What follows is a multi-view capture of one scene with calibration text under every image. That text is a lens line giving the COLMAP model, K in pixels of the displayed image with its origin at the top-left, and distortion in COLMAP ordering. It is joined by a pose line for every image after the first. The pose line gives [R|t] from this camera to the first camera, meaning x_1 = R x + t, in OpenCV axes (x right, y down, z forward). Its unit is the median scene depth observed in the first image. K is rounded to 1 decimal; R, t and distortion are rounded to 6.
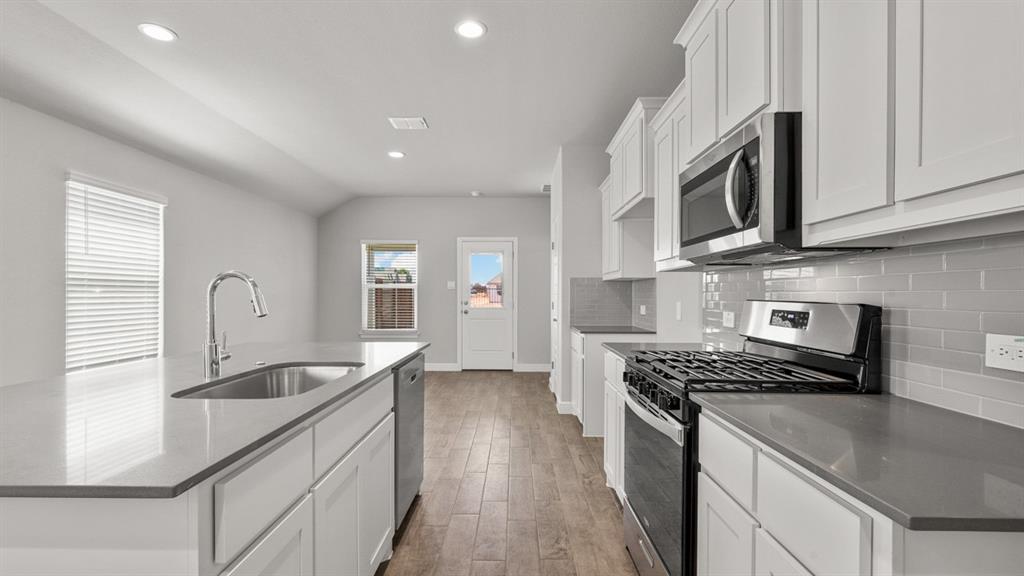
lens RADIAL K [[465.6, 0, 507.5], [0, 465.6, 290.6], [0, 0, 1]] dist [0.000984, 0.000041]
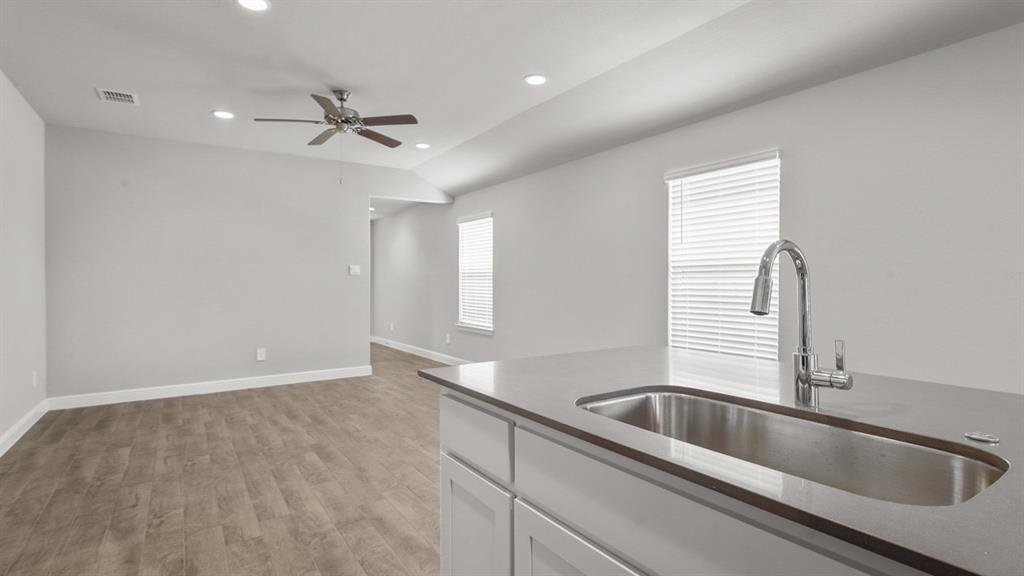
lens RADIAL K [[494.9, 0, 516.4], [0, 494.9, 283.4], [0, 0, 1]] dist [-0.009598, 0.000710]
pose [[-0.818337, 0.006528, -0.574701, 0.046673], [0.006163, 0.999978, 0.002583, 0.008732], [0.574705, -0.001428, -0.818359, 0.689013]]
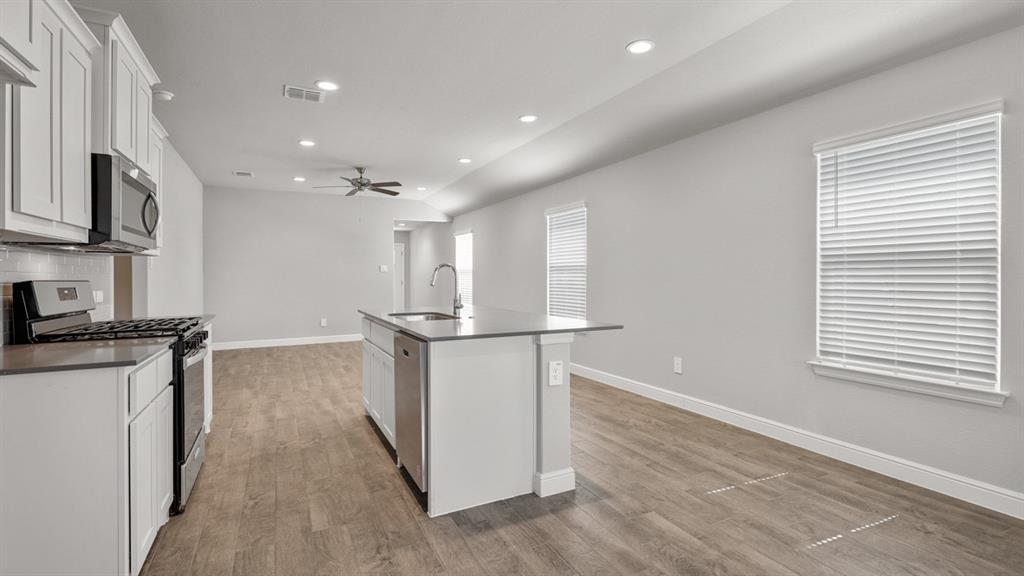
lens RADIAL K [[465.6, 0, 513.8], [0, 465.6, 273.6], [0, 0, 1]] dist [0.000984, 0.000041]
pose [[-0.885137, 0.004256, -0.465311, 0.053309], [0.007941, 0.999951, -0.005961, 0.010680], [0.465263, -0.008971, -0.885127, 1.533259]]
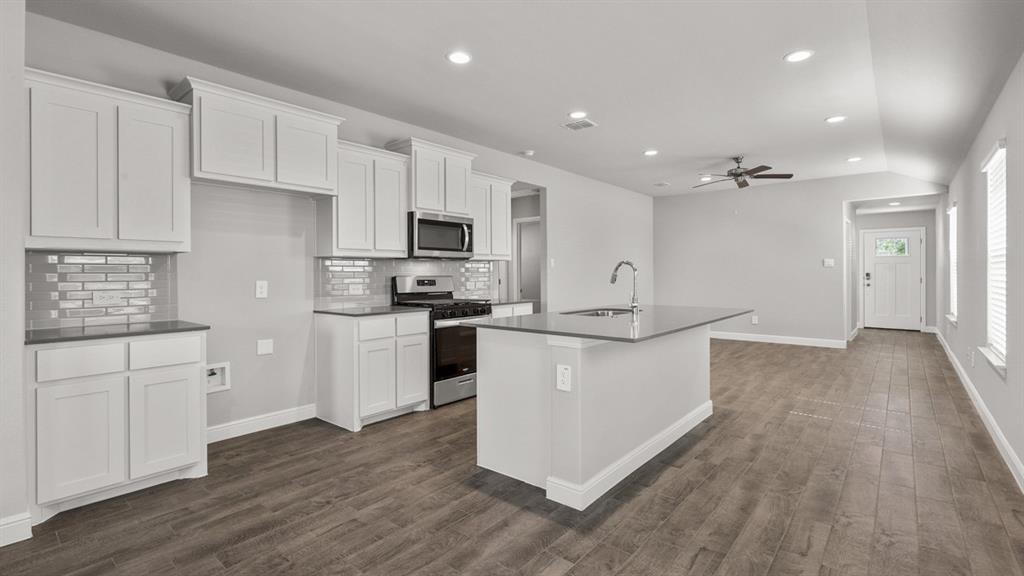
lens RADIAL K [[465.6, 0, 509.1], [0, 465.6, 271.8], [0, 0, 1]] dist [0.000984, 0.000041]
pose [[-0.773816, 0.008449, 0.633354, -0.771933], [0.005312, 0.999962, -0.006849, 0.010149], [-0.633388, -0.001936, -0.773832, 1.501580]]
